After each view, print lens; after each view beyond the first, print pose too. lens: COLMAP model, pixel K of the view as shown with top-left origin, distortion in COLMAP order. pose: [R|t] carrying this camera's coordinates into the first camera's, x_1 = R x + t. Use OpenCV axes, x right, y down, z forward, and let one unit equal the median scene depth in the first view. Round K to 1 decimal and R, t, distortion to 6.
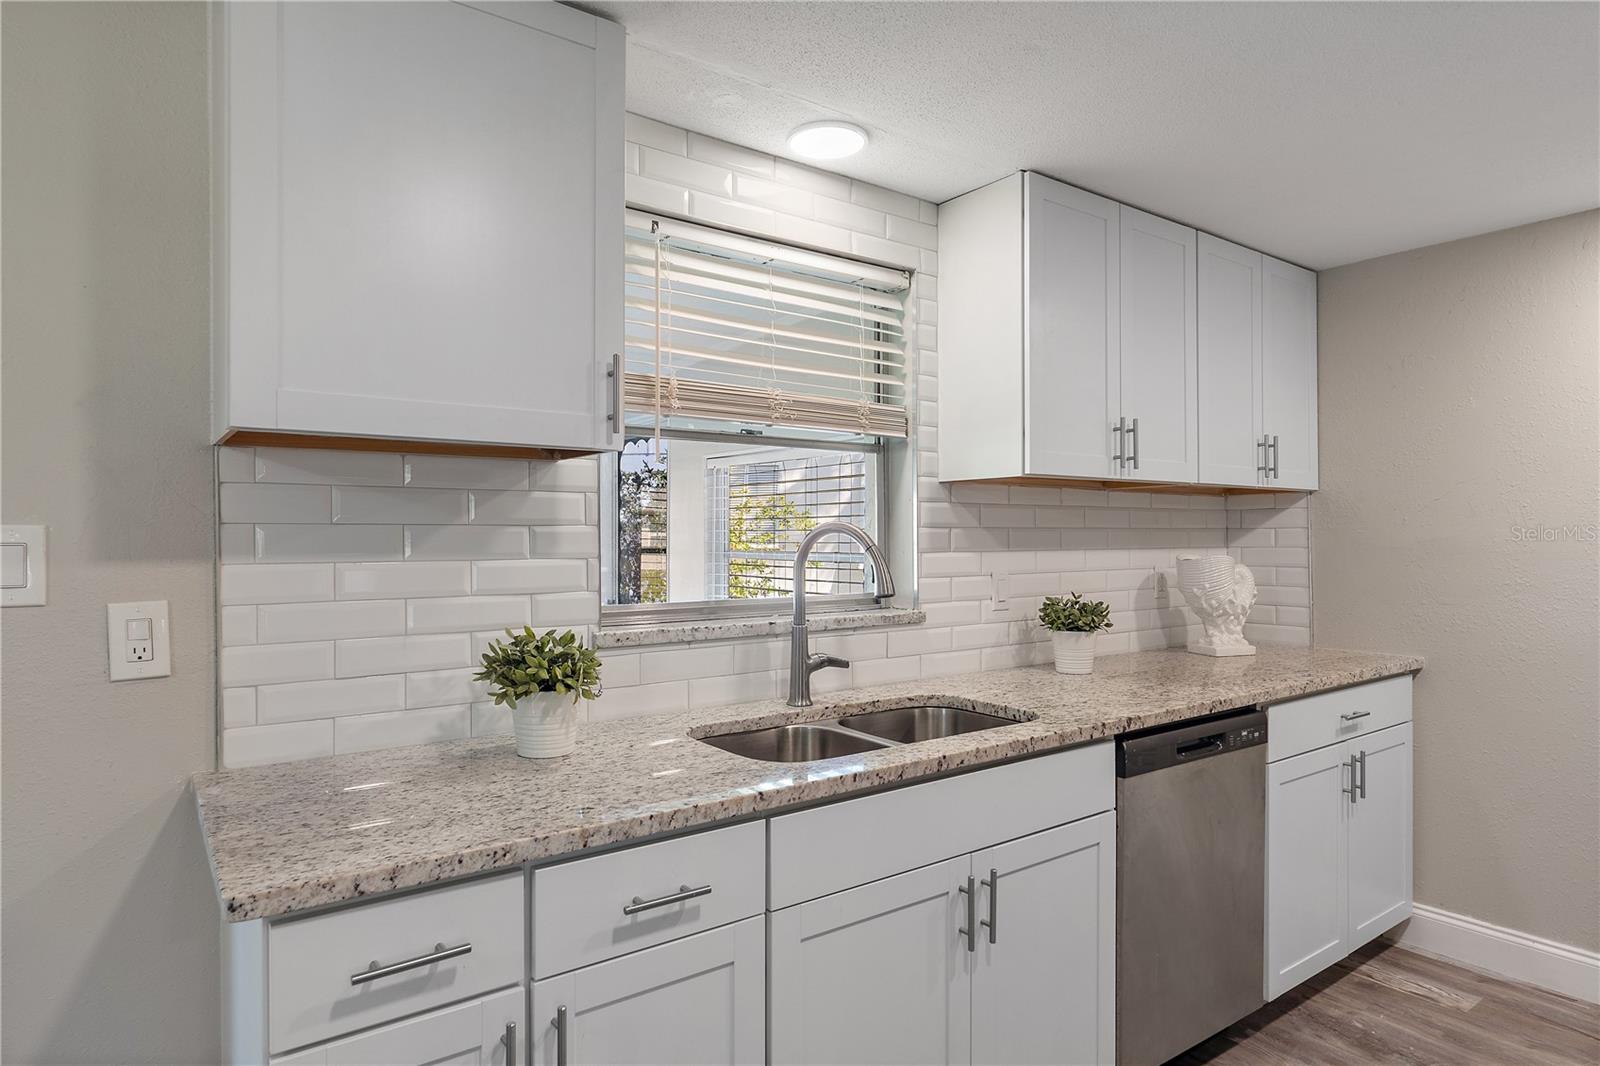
lens RADIAL K [[919.8, 0, 800.0], [0, 919.8, 533.0], [0, 0, 1]] dist [-0.003232, -0.000228]
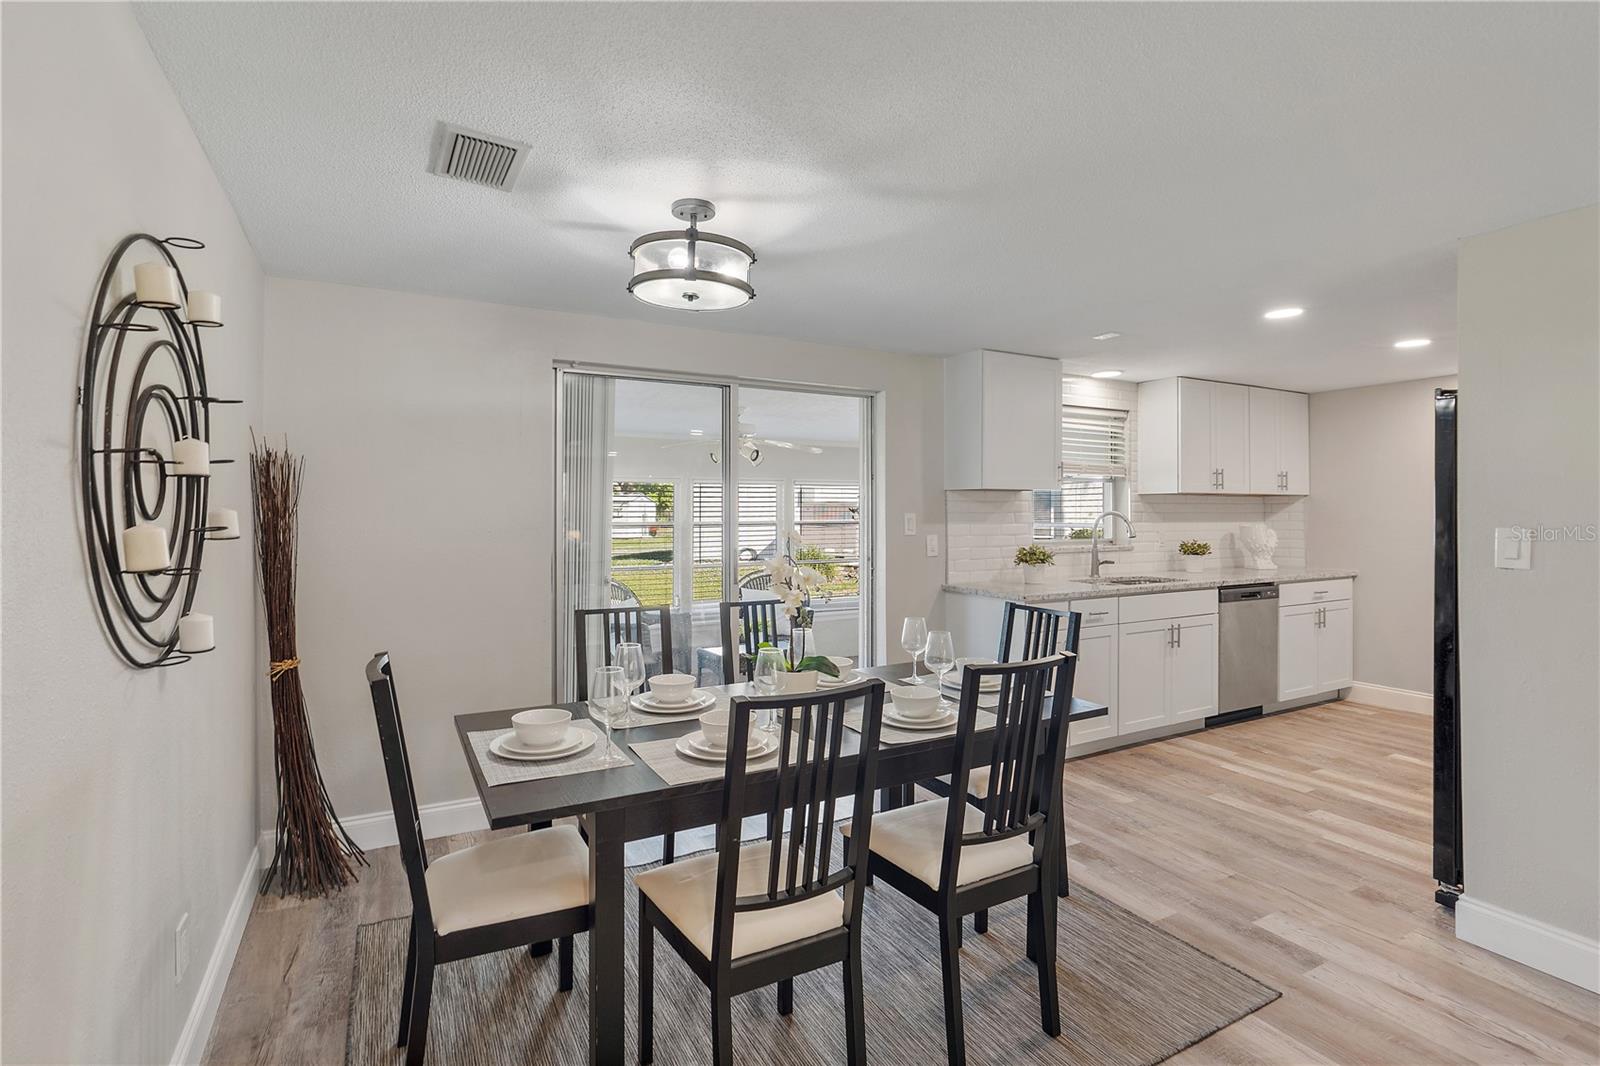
lens RADIAL K [[753.1, 0, 795.6], [0, 753.1, 510.4], [0, 0, 1]] dist [0.000066, 0.000122]
pose [[0.991088, 0.000076, -0.133211, -0.551386], [-0.000111, 1.000000, -0.000259, -0.012467], [0.133211, 0.000272, 0.991088, -1.271420]]
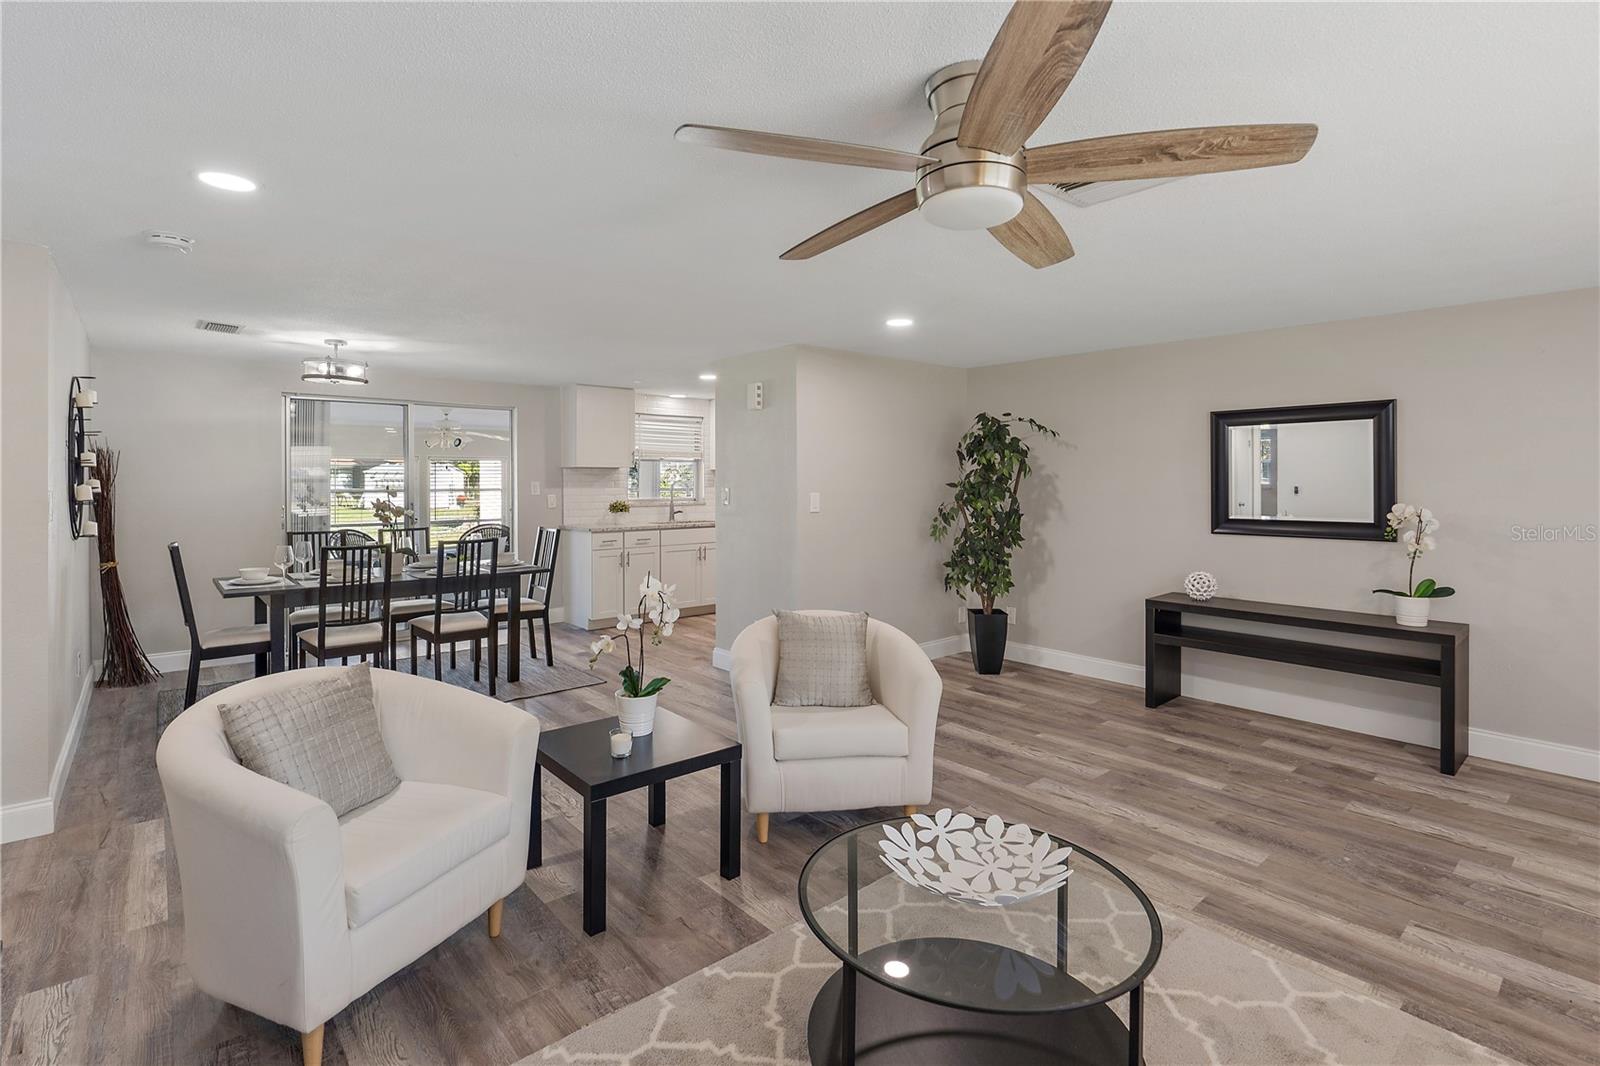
lens RADIAL K [[745.3, 0, 791.6], [0, 745.3, 488.2], [0, 0, 1]] dist [0.002149, -0.000034]
pose [[0.997308, 0.001083, 0.073317, 0.293919], [-0.001913, 0.999935, 0.011245, -0.016344], [-0.073300, -0.011355, 0.997245, -2.487580]]
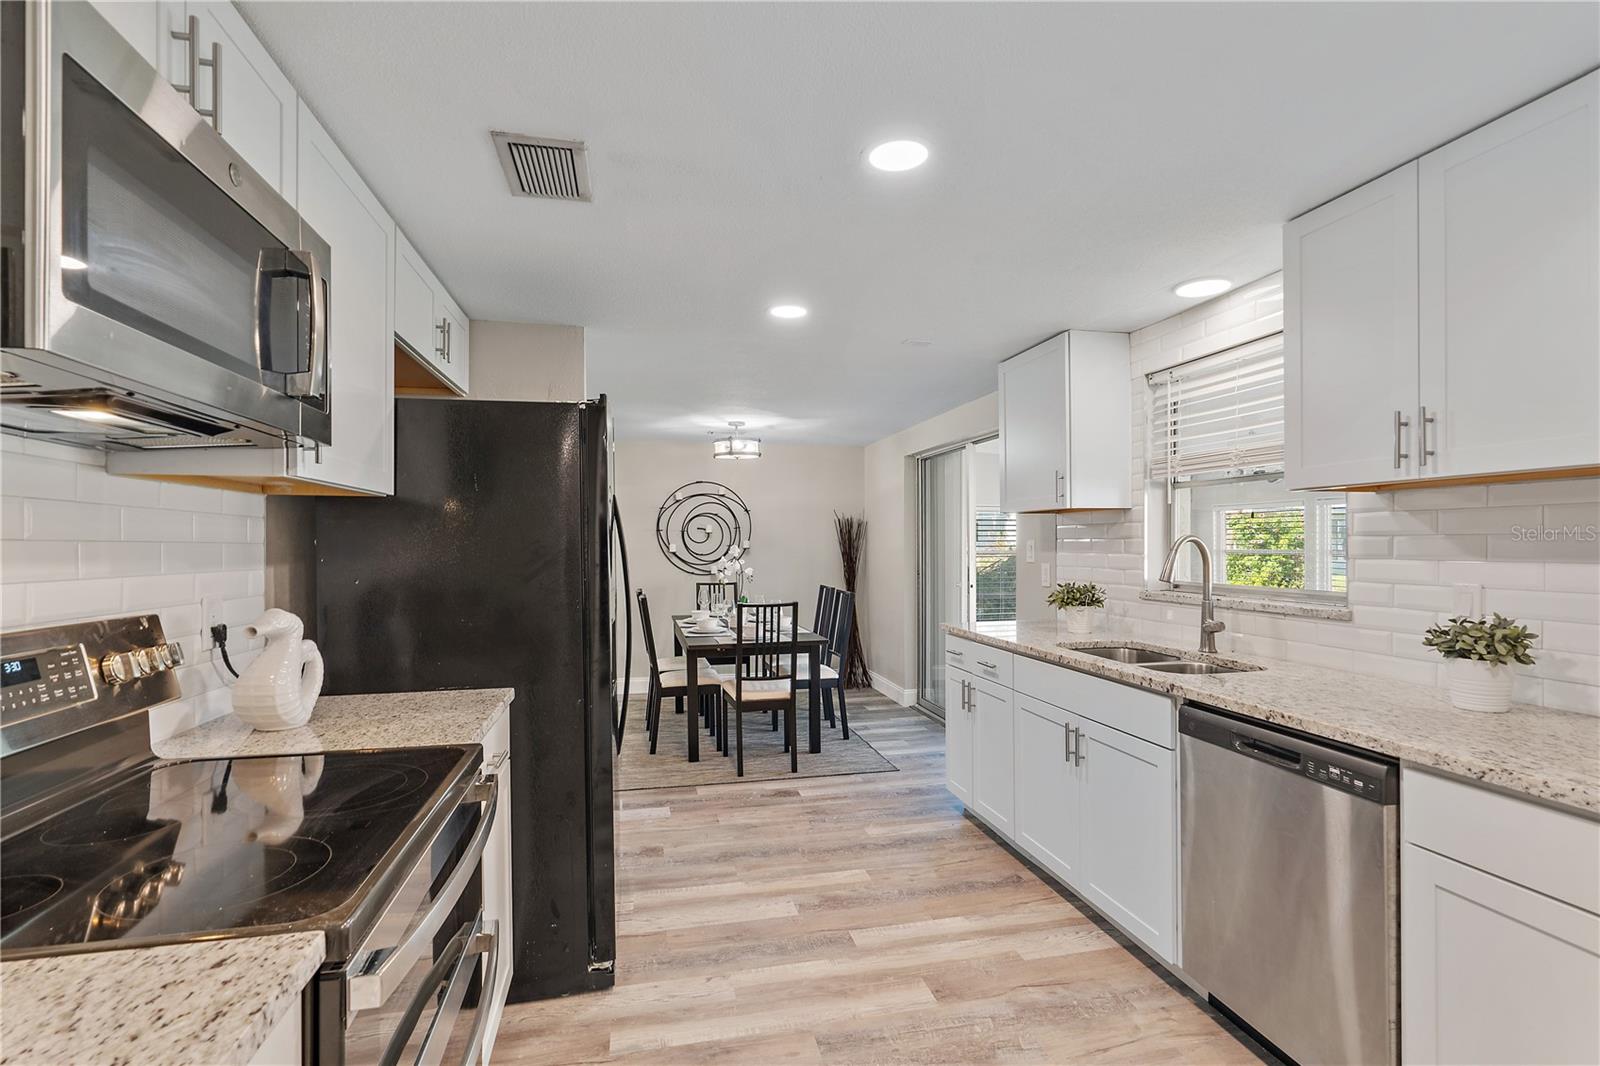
lens RADIAL K [[754.8, 0, 800.0], [0, 754.8, 533.0], [0, 0, 1]] dist [0.001675, 0.000039]
pose [[-0.409294, -0.008260, -0.912365, 1.365046], [0.009334, 0.999869, -0.013240, -0.003843], [0.912355, -0.013935, -0.409163, 0.841436]]
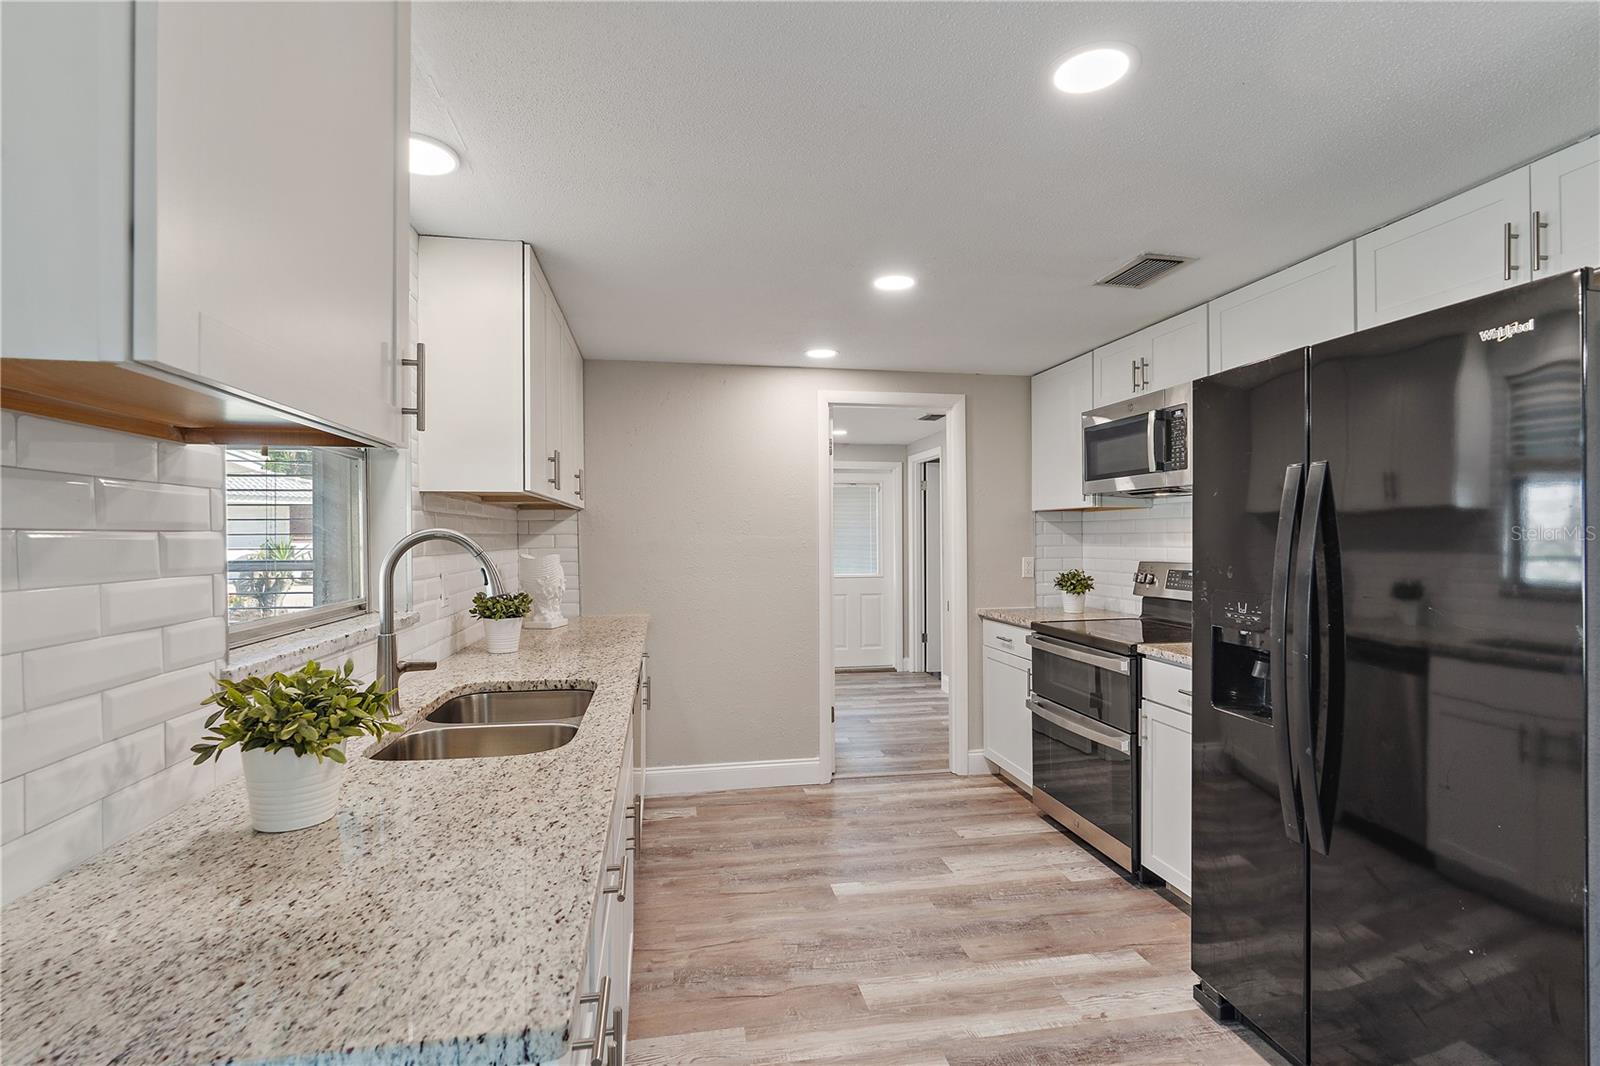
lens RADIAL K [[734.7, 0, 802.0], [0, 734.7, 535.6], [0, 0, 1]] dist [-0.001077, -0.000159]
pose [[0.439736, 0.001181, 0.898126, -0.476989], [-0.000468, 0.999999, -0.001086, -0.003325], [-0.898127, 0.000057, 0.439736, 0.244535]]
